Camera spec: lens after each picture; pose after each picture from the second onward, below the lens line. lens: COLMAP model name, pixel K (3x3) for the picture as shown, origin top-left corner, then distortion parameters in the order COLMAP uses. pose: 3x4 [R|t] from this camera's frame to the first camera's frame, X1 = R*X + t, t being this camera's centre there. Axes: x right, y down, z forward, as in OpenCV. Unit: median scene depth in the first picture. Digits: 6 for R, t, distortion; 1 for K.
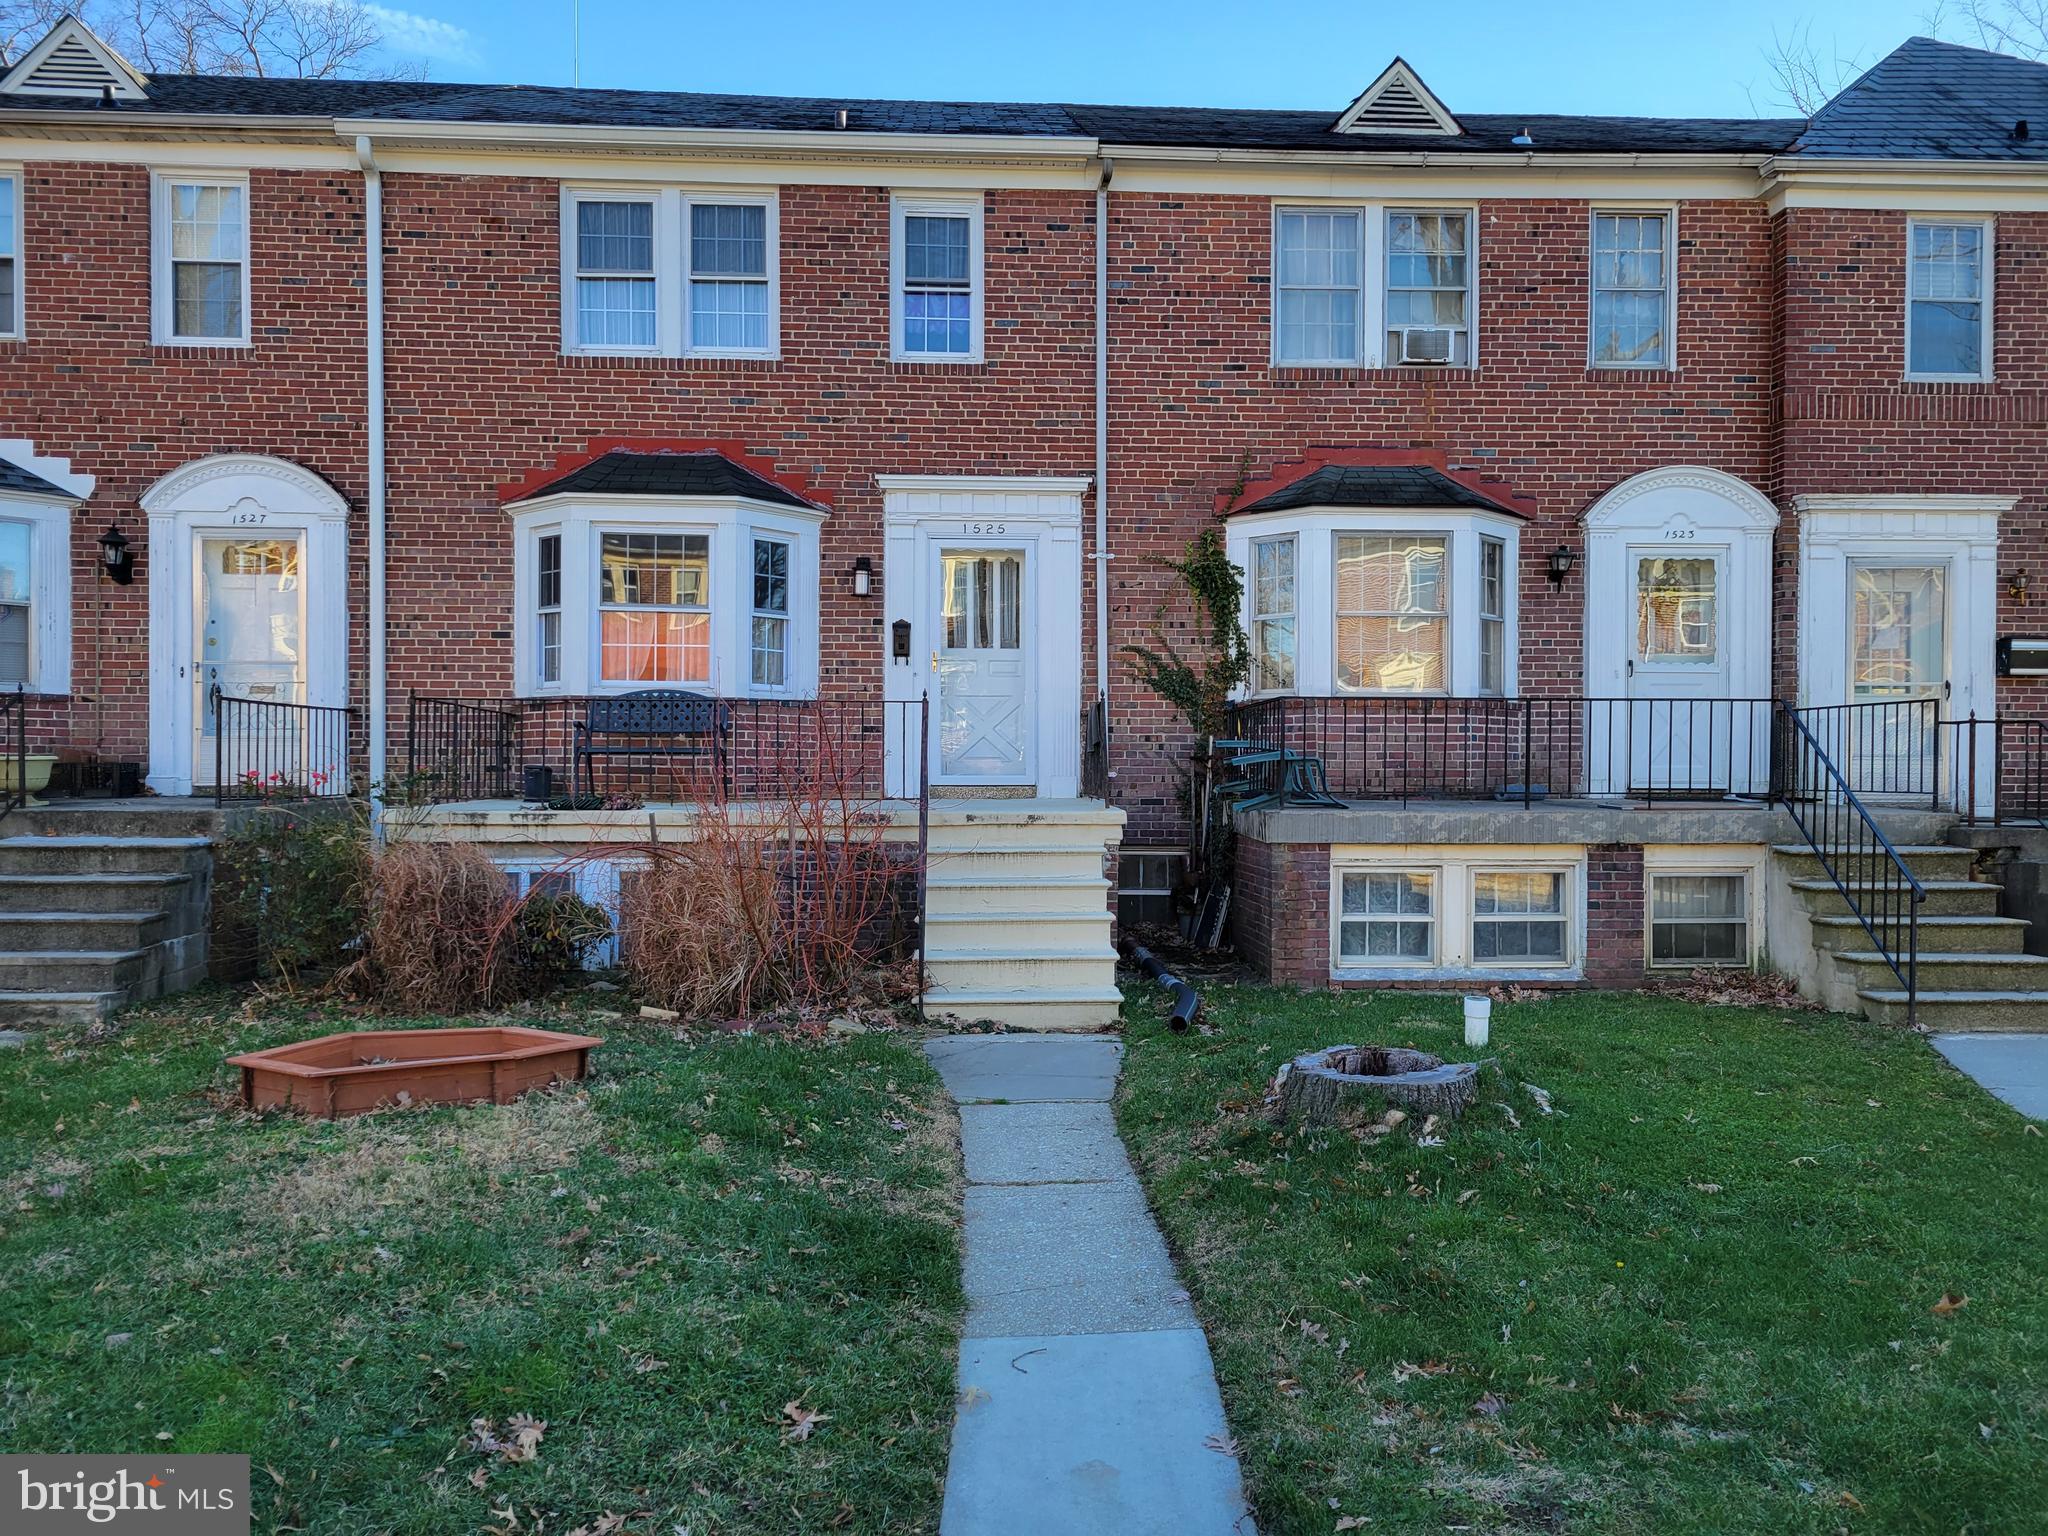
lens RADIAL K [[1544.1, 0, 1027.7], [0, 1544.1, 773.3], [0, 0, 1]] dist [0.051739, -0.013634]
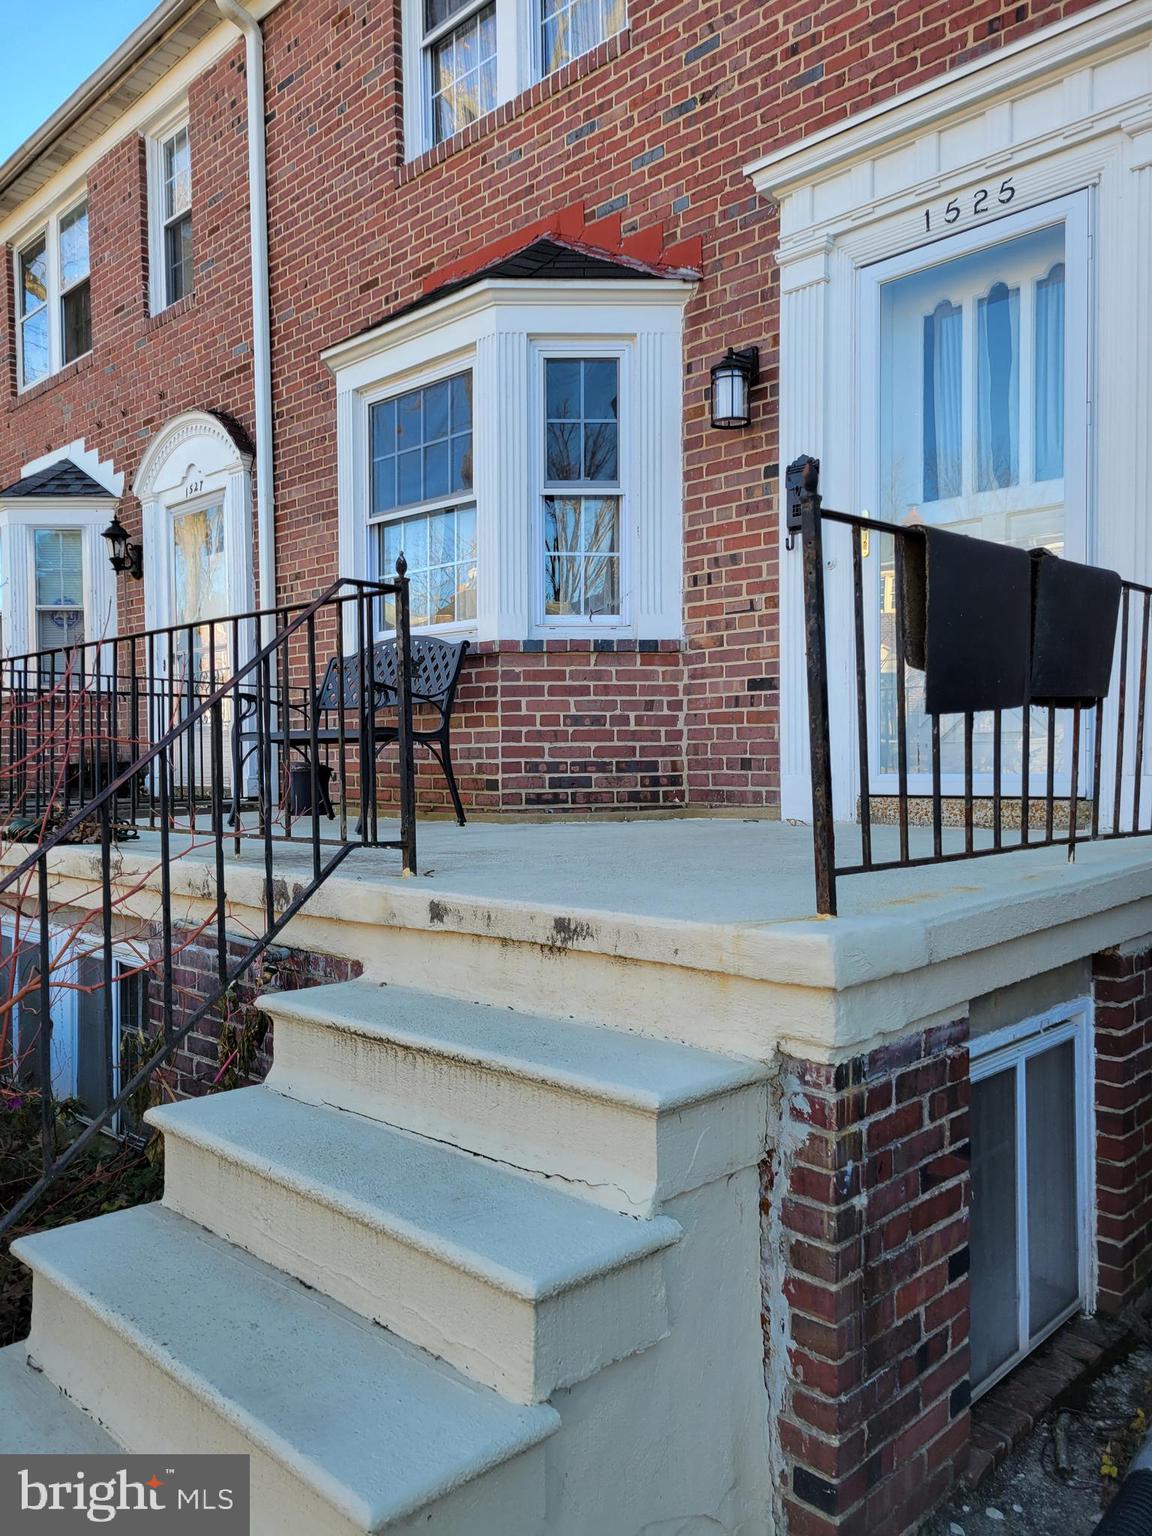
lens RADIAL K [[1158.0, 0, 583.2], [0, 1158.0, 776.4], [0, 0, 1]] dist [0.051739, -0.013634]
pose [[0.677799, 0.001677, -0.735246, 0.141601], [0.008681, 0.999909, 0.010283, -0.002585], [0.735196, -0.013353, 0.677723, 0.697875]]
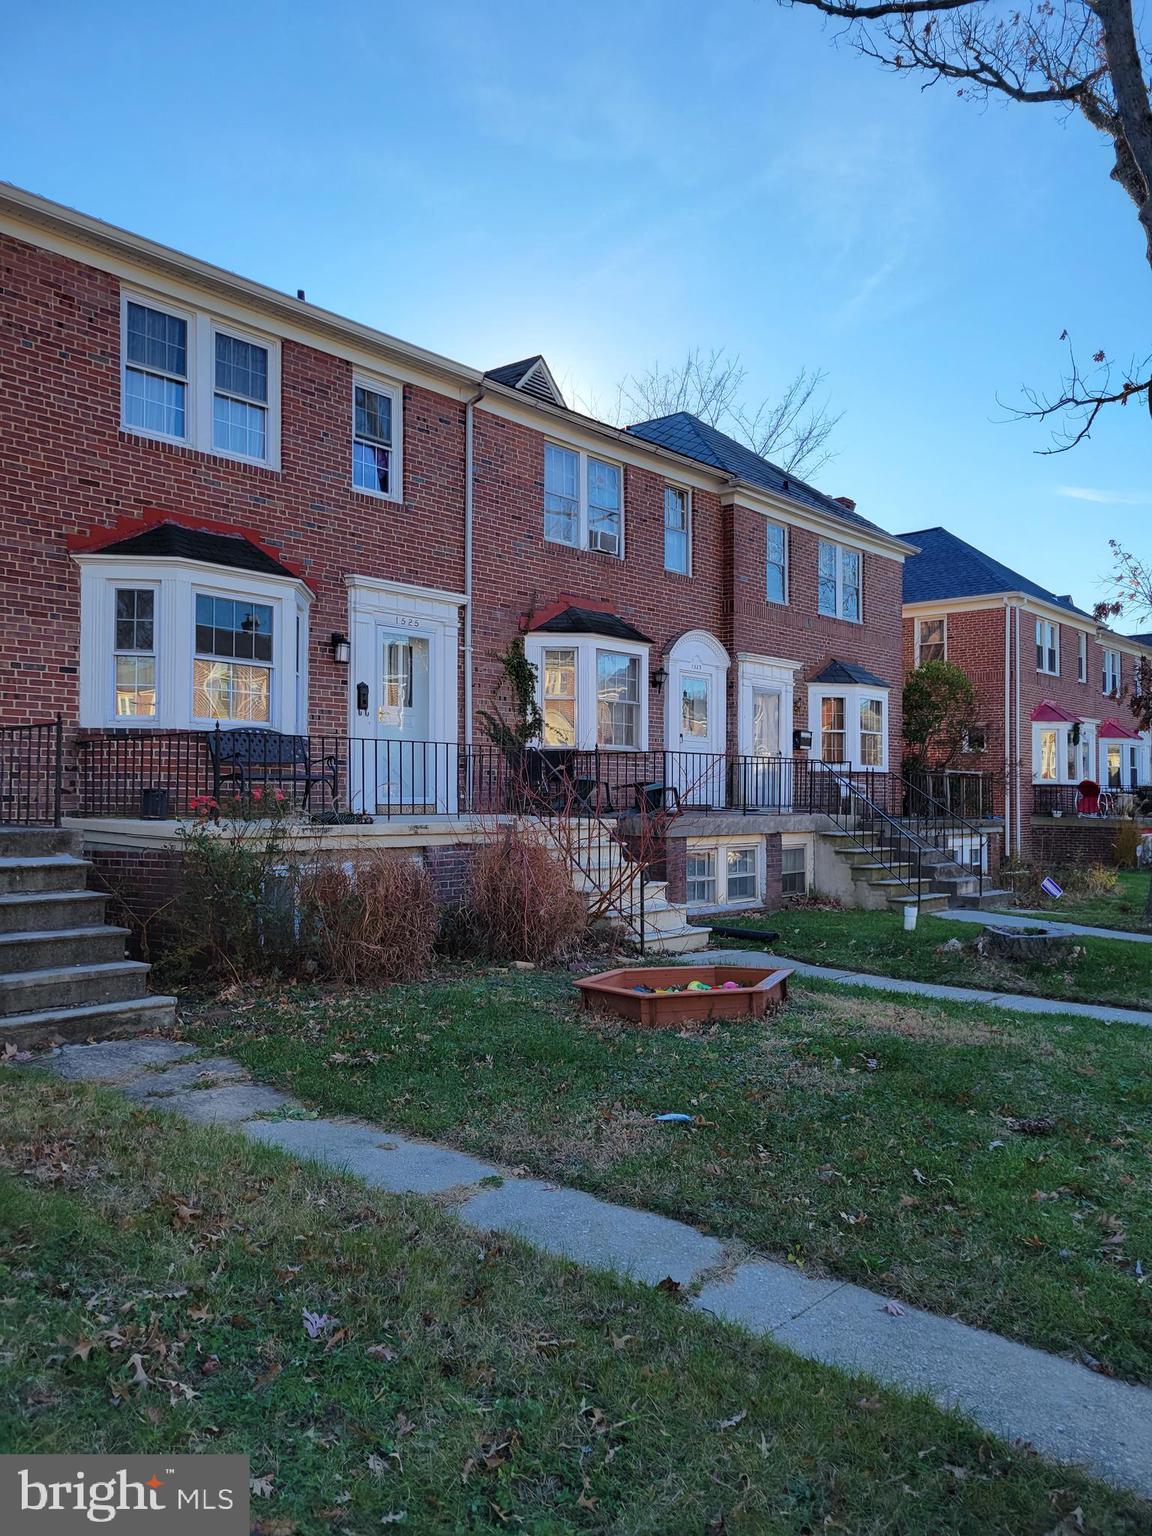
lens RADIAL K [[1158.0, 0, 582.2], [0, 1158.0, 771.7], [0, 0, 1]] dist [0.051739, -0.013634]
pose [[0.685344, 0.016325, 0.728036, -0.688205], [-0.001097, 0.999771, -0.021385, 0.000601], [-0.728218, 0.013857, 0.685205, 0.163460]]
